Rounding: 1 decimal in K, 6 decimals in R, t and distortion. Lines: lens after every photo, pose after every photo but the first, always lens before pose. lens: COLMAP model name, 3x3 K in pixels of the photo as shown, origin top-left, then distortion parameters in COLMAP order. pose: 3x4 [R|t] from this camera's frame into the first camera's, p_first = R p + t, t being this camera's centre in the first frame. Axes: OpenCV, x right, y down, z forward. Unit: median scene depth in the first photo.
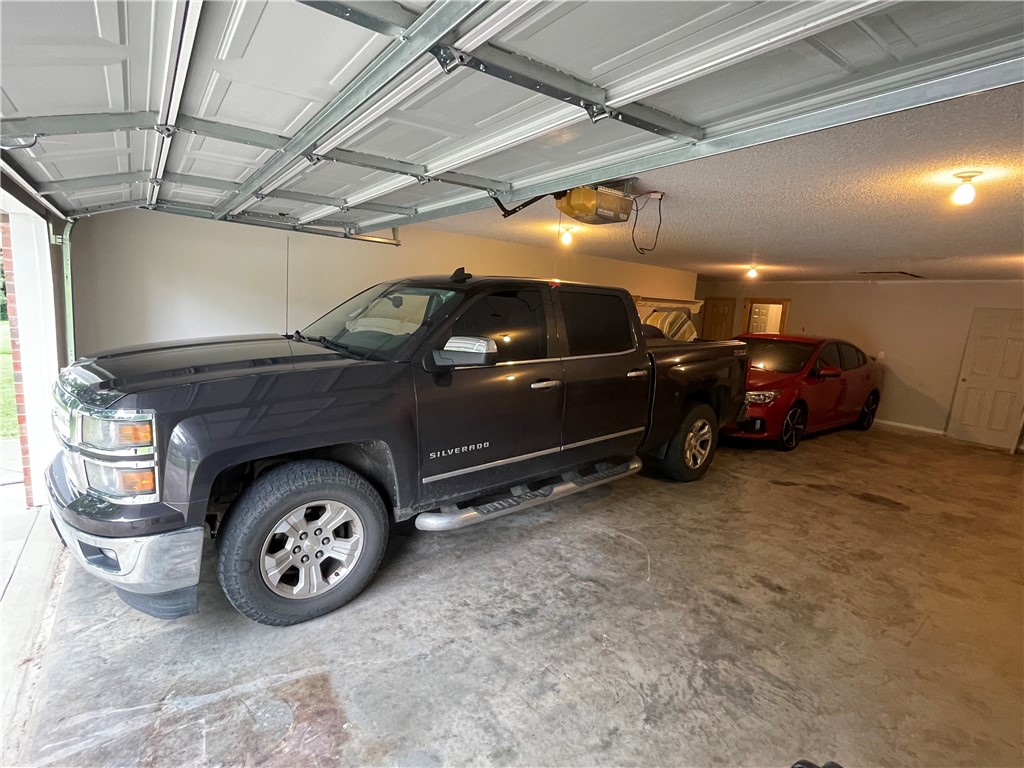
lens RADIAL K [[490.3, 0, 511.1], [0, 490.3, 380.7], [0, 0, 1]] dist [-0.004563, -0.001562]
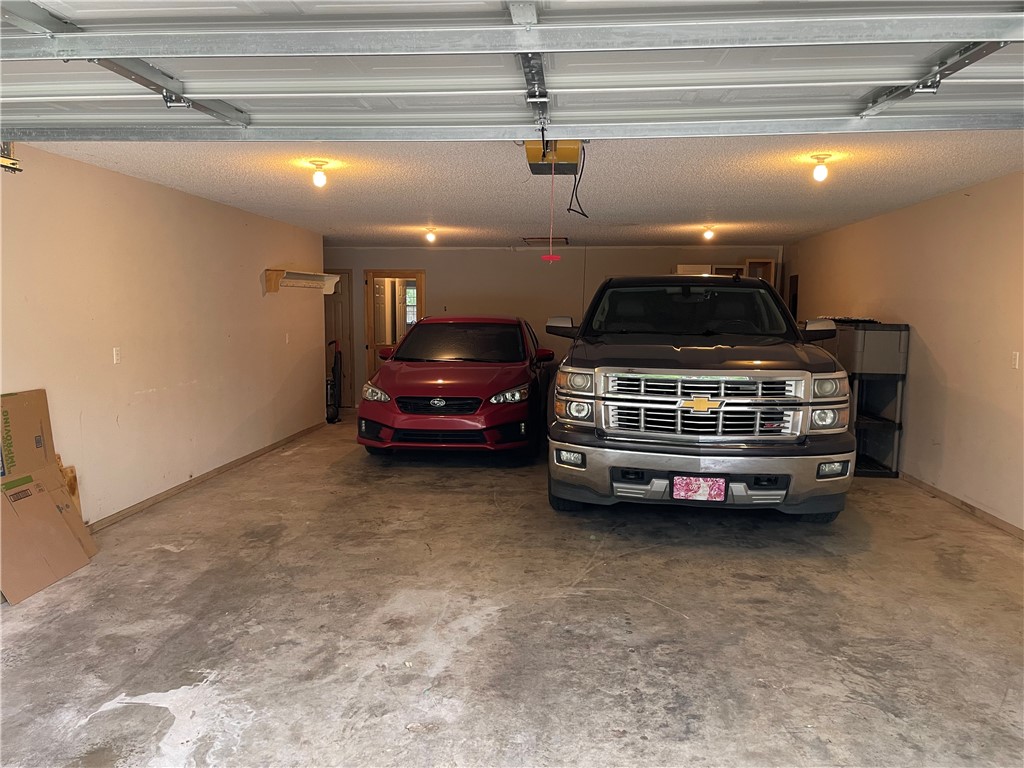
lens RADIAL K [[765.8, 0, 510.7], [0, 765.8, 383.6], [0, 0, 1]] dist [-0.005138, -0.023056]
pose [[0.671308, -0.125664, 0.730448, -0.867060], [0.141688, 0.989105, 0.039946, -0.075324], [-0.727509, 0.076680, 0.681800, 0.350606]]
